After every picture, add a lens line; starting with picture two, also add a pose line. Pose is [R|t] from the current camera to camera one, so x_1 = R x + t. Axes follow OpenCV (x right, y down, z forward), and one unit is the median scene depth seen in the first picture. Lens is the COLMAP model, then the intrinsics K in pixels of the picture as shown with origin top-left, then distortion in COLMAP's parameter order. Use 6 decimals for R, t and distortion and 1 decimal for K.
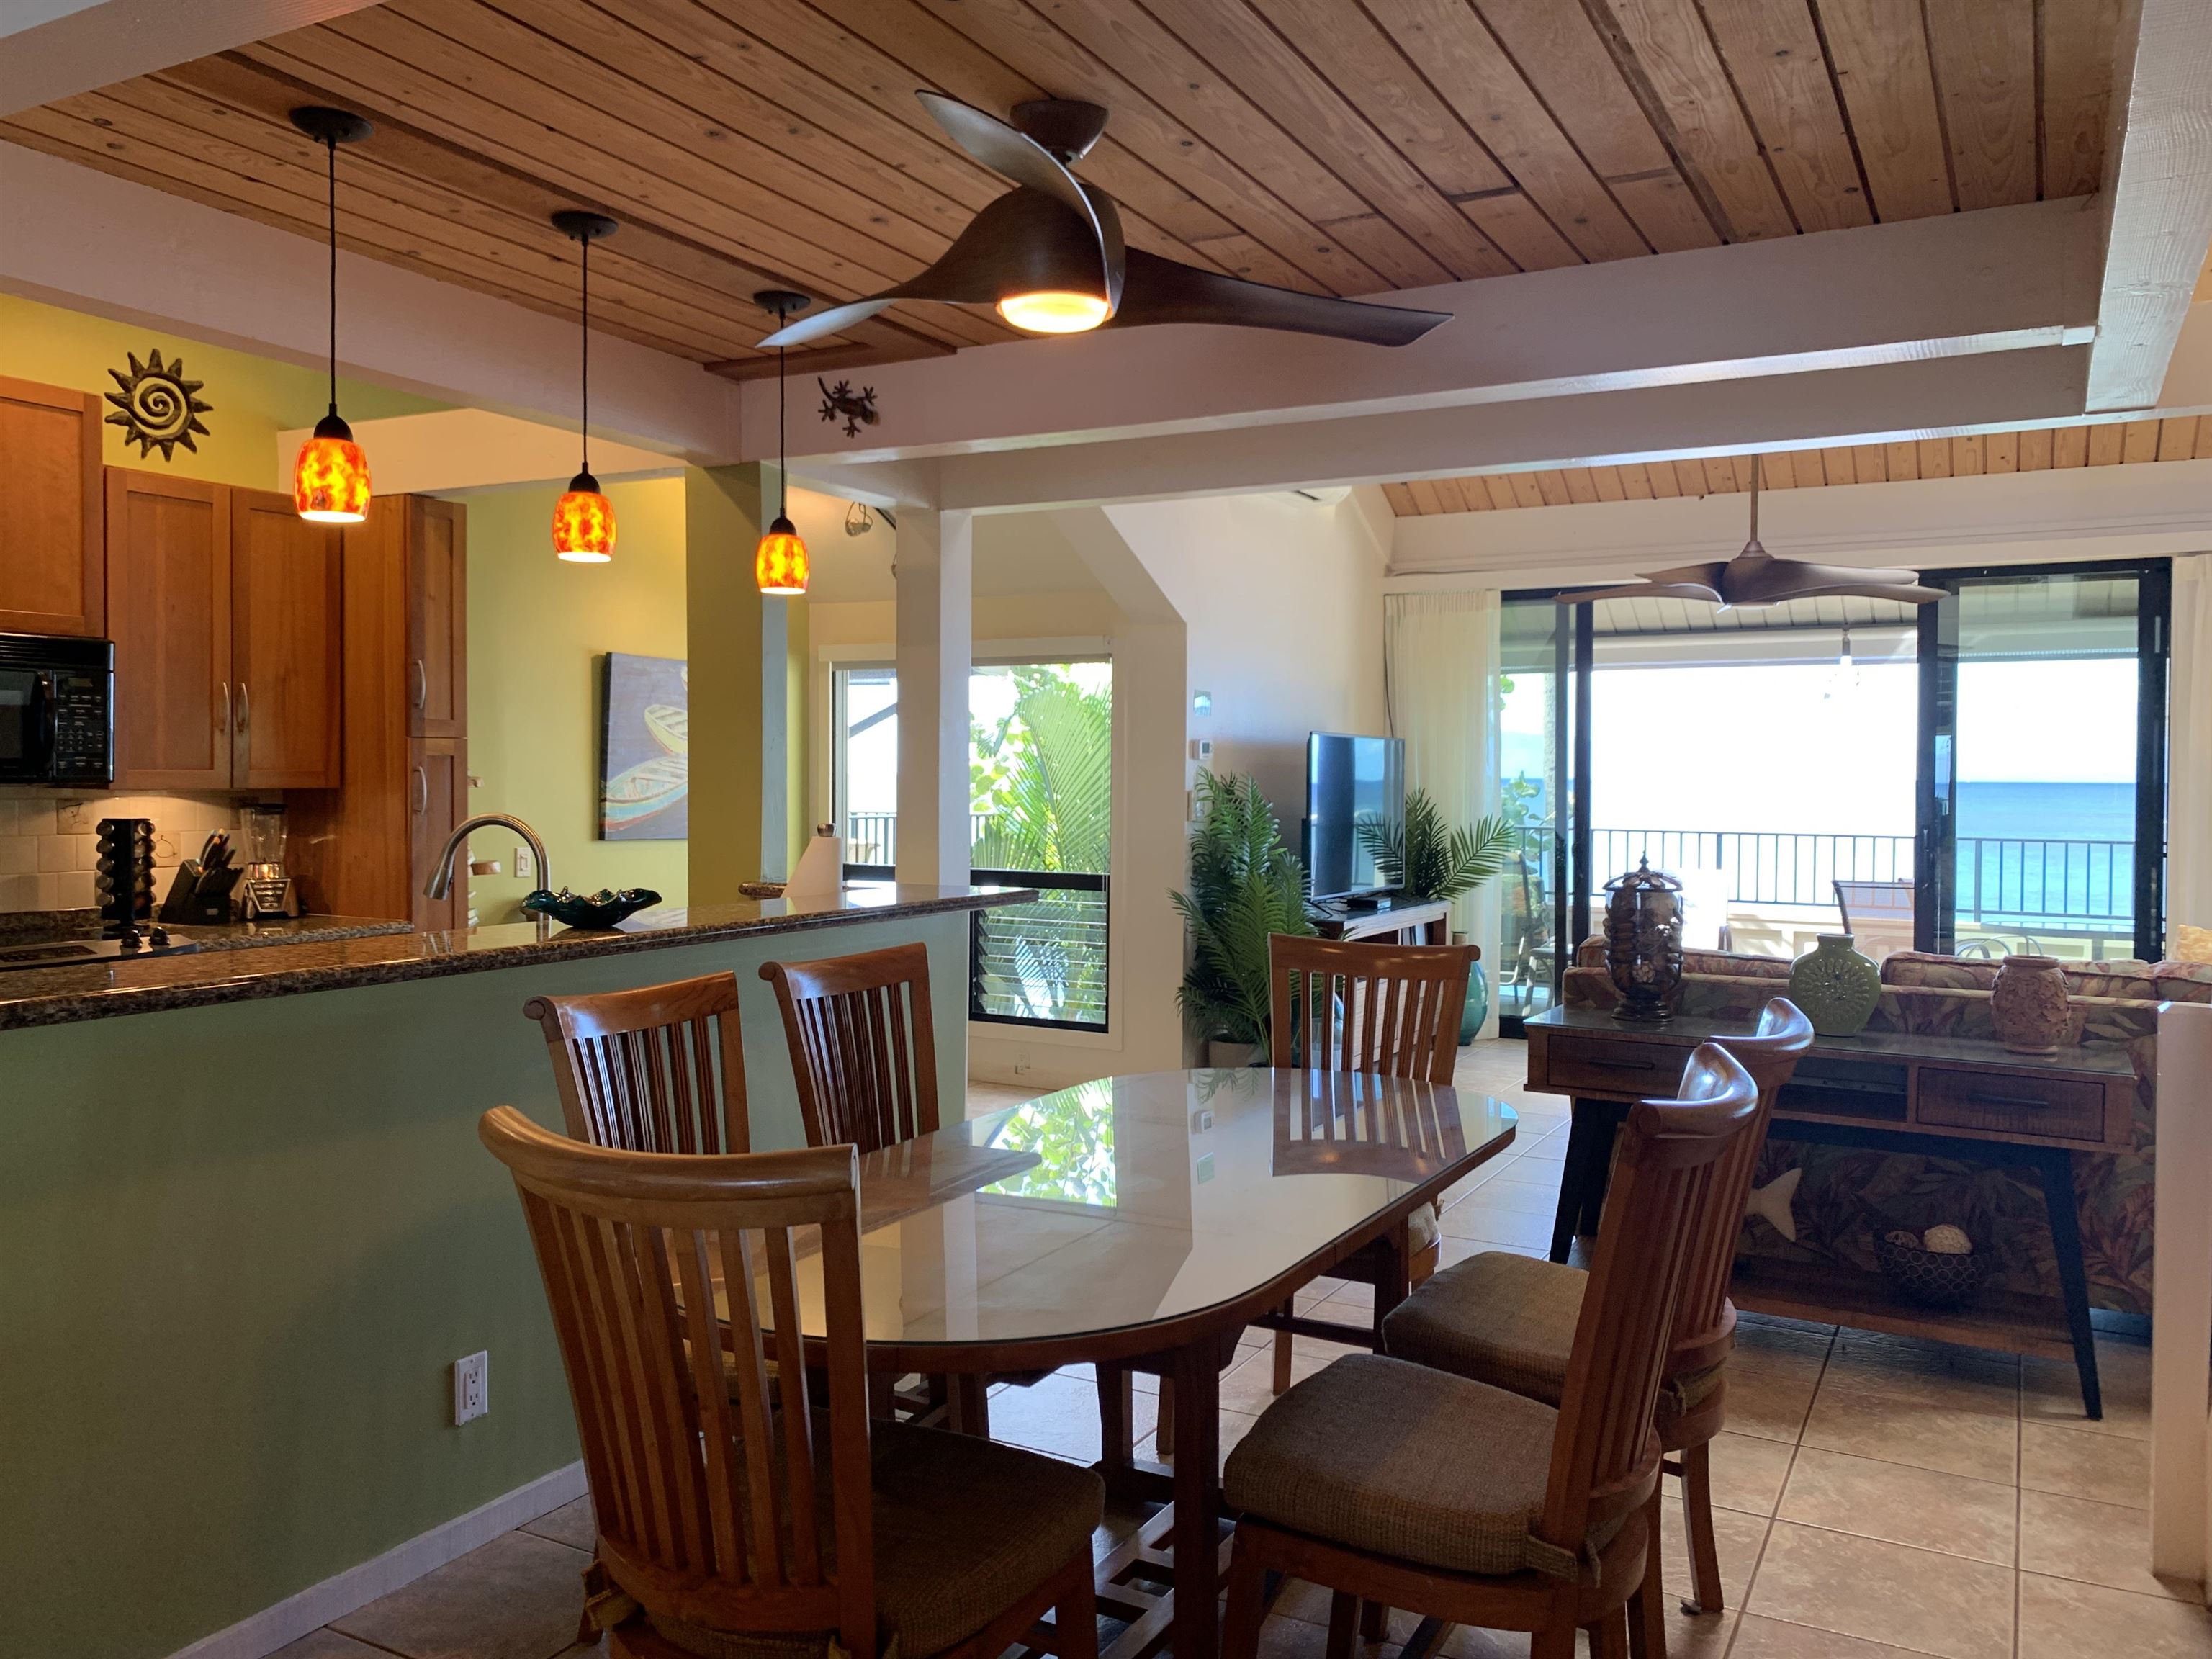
lens RADIAL K [[1701.9, 0, 1106.0], [0, 1701.9, 829.5], [0, 0, 1]] dist [0.005982, -0.000879]
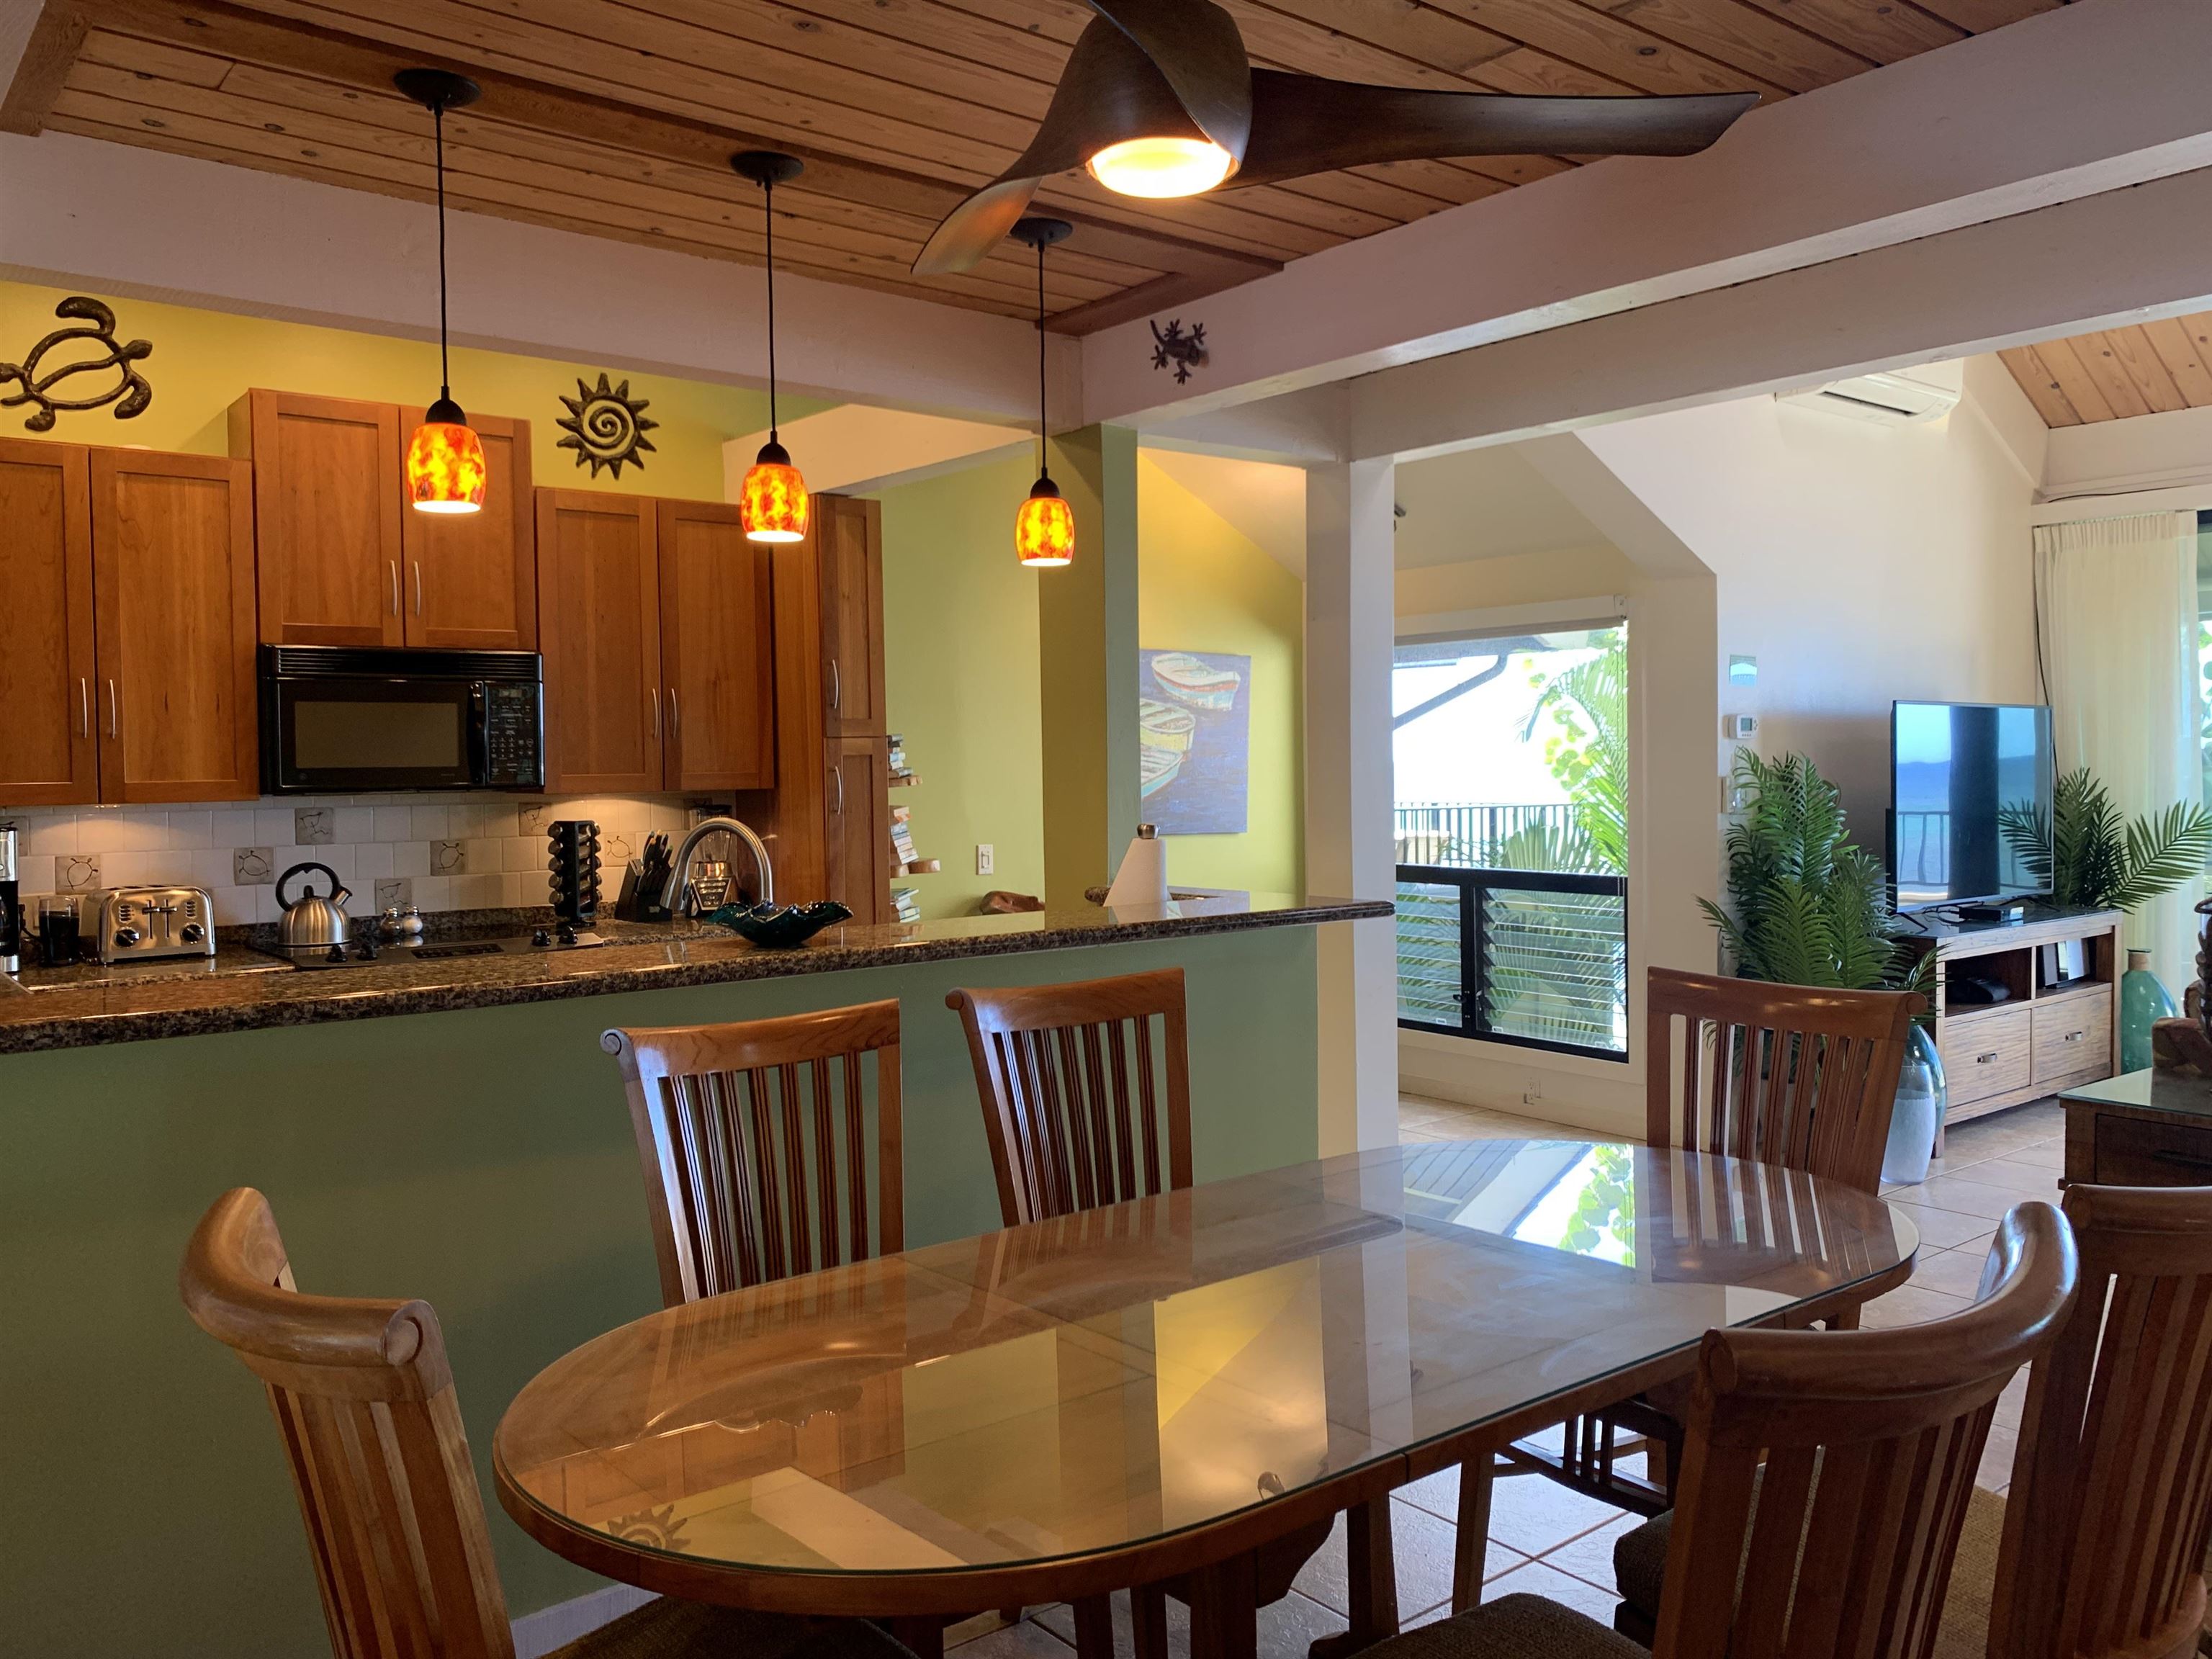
lens RADIAL K [[1707.0, 0, 1091.5], [0, 1707.0, 816.8], [0, 0, 1]] dist [0.077422, -0.138073]
pose [[0.920025, -0.006826, -0.391800, 0.134381], [0.006612, 0.999976, -0.001894, -0.004919], [0.391804, -0.000848, 0.920048, 0.147139]]
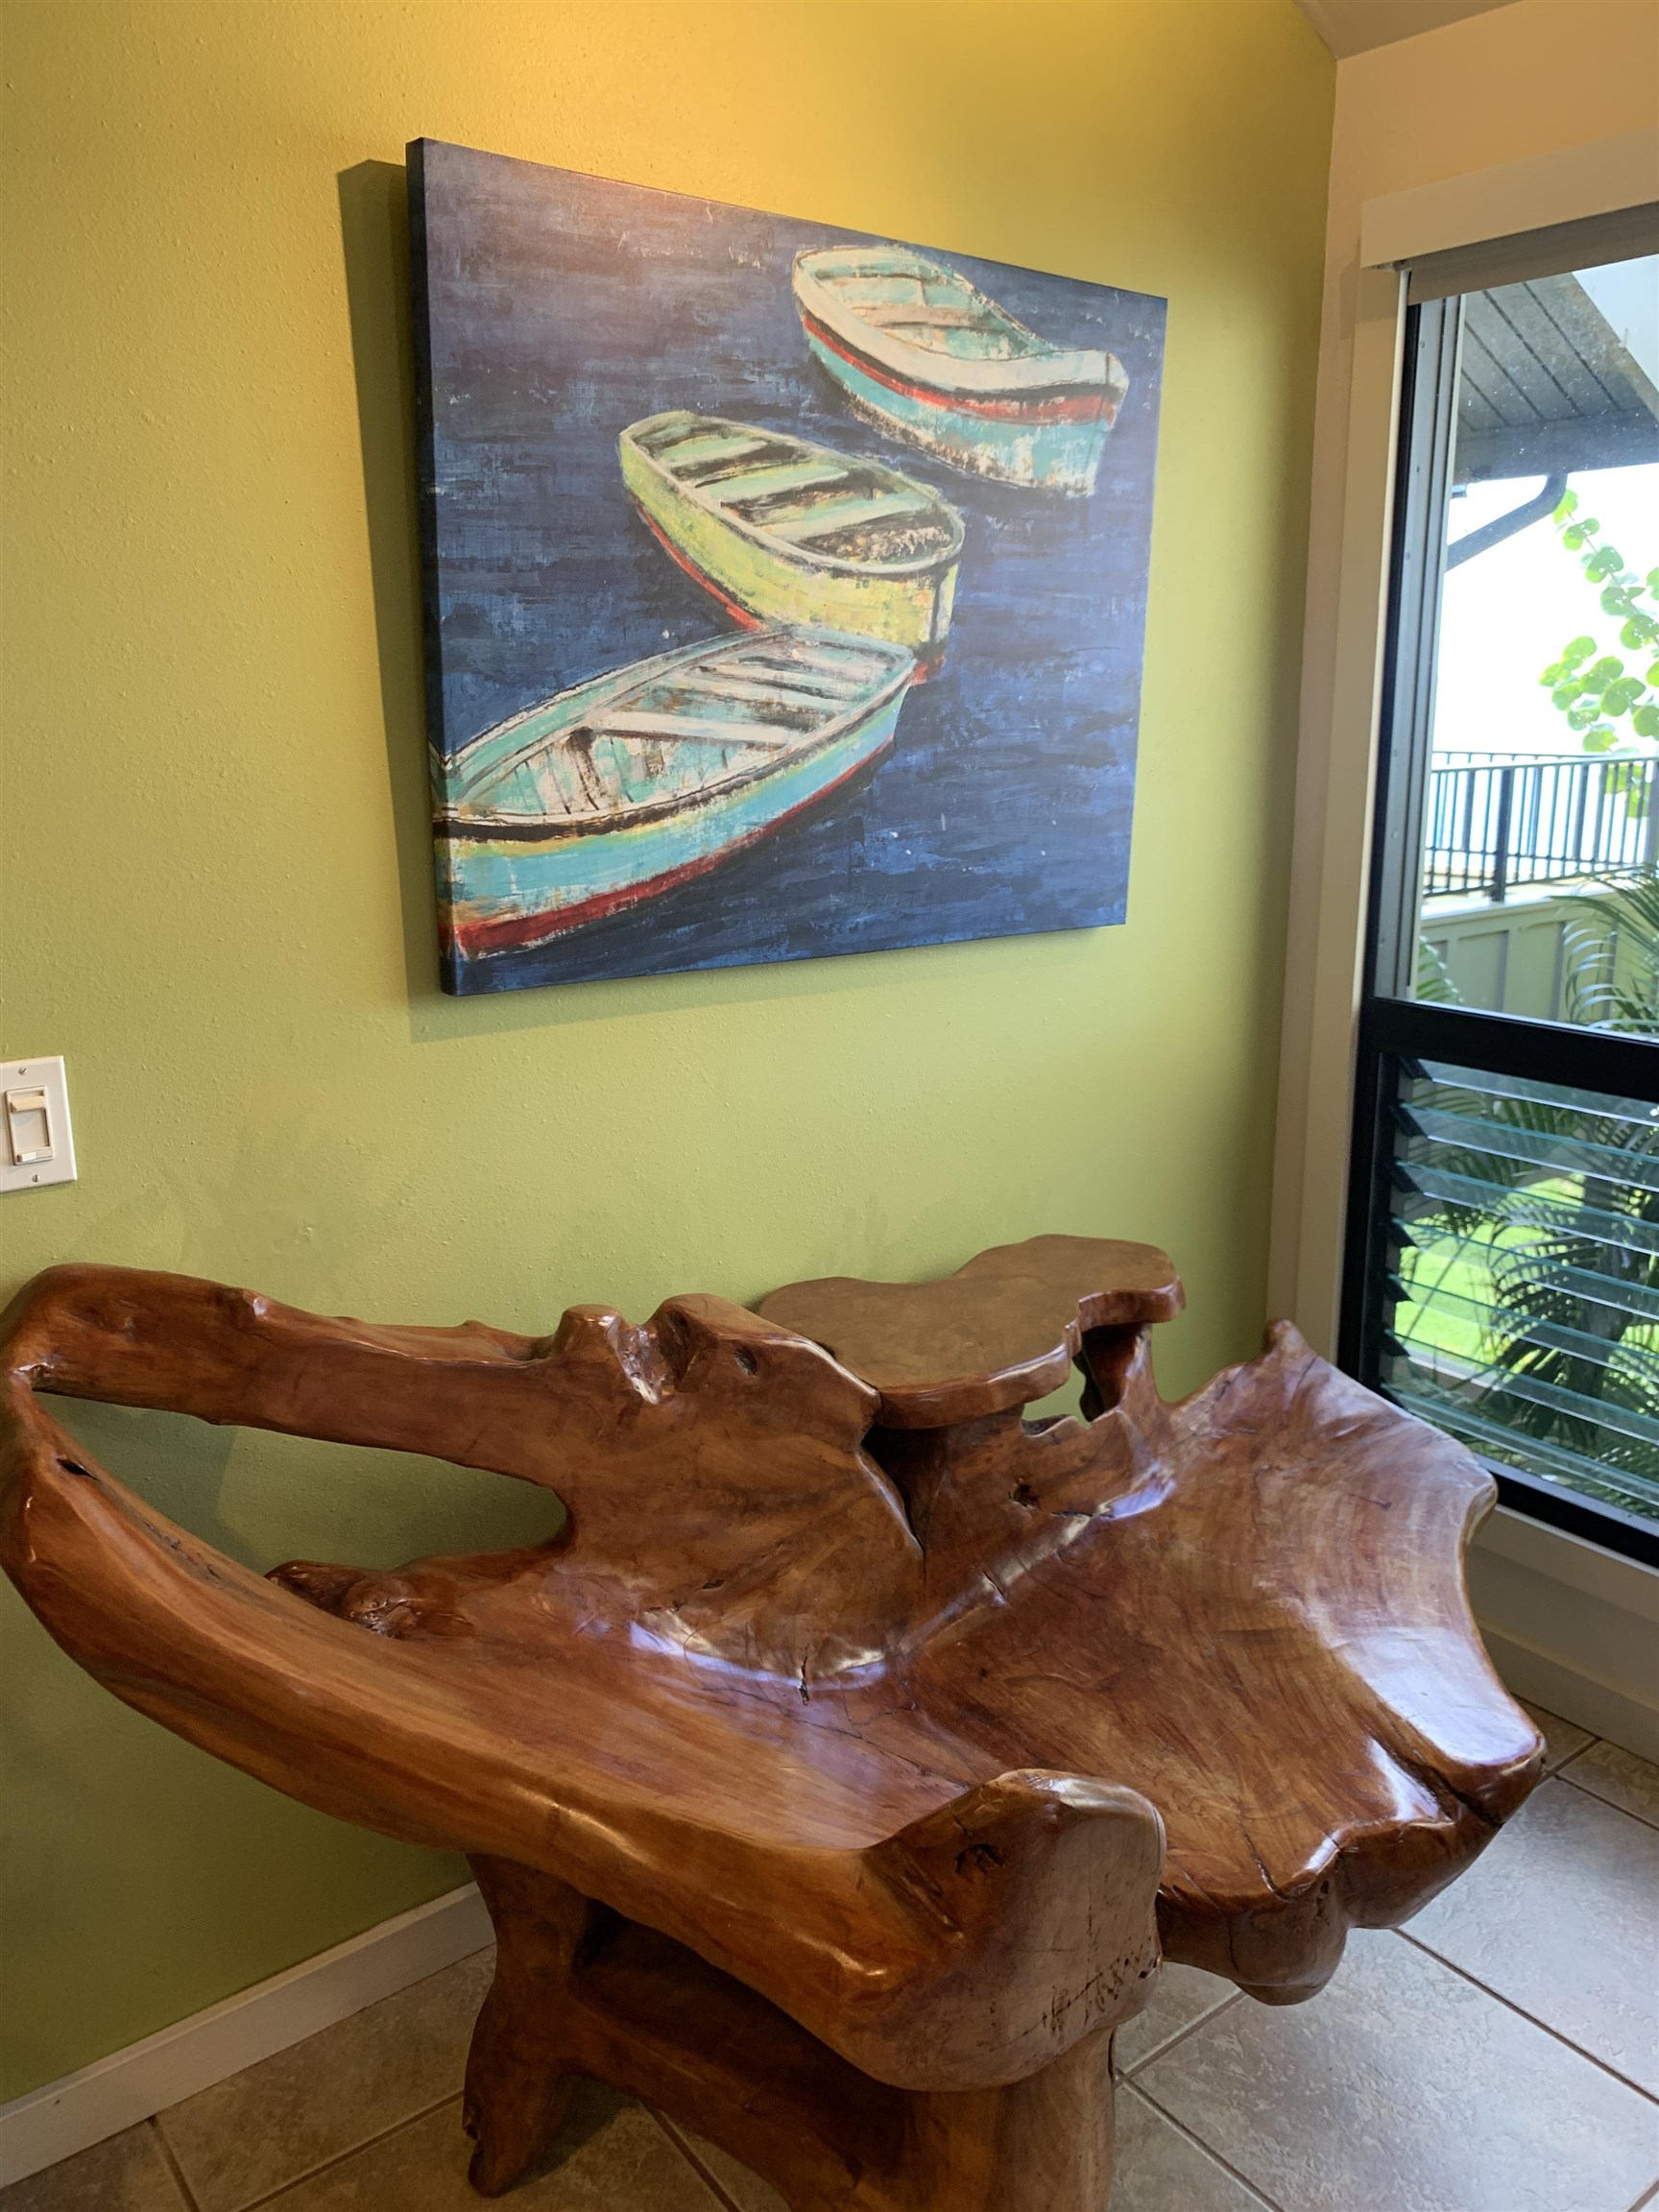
lens RADIAL K [[1701.9, 0, 829.5], [0, 1701.9, 1106.0], [0, 0, 1]] dist [0.005982, -0.000879]
pose [[0.910750, 0.084517, -0.404217, -0.195895], [0.002885, 0.977507, 0.210884, -0.040115], [0.412948, -0.193229, 0.890020, 1.086159]]
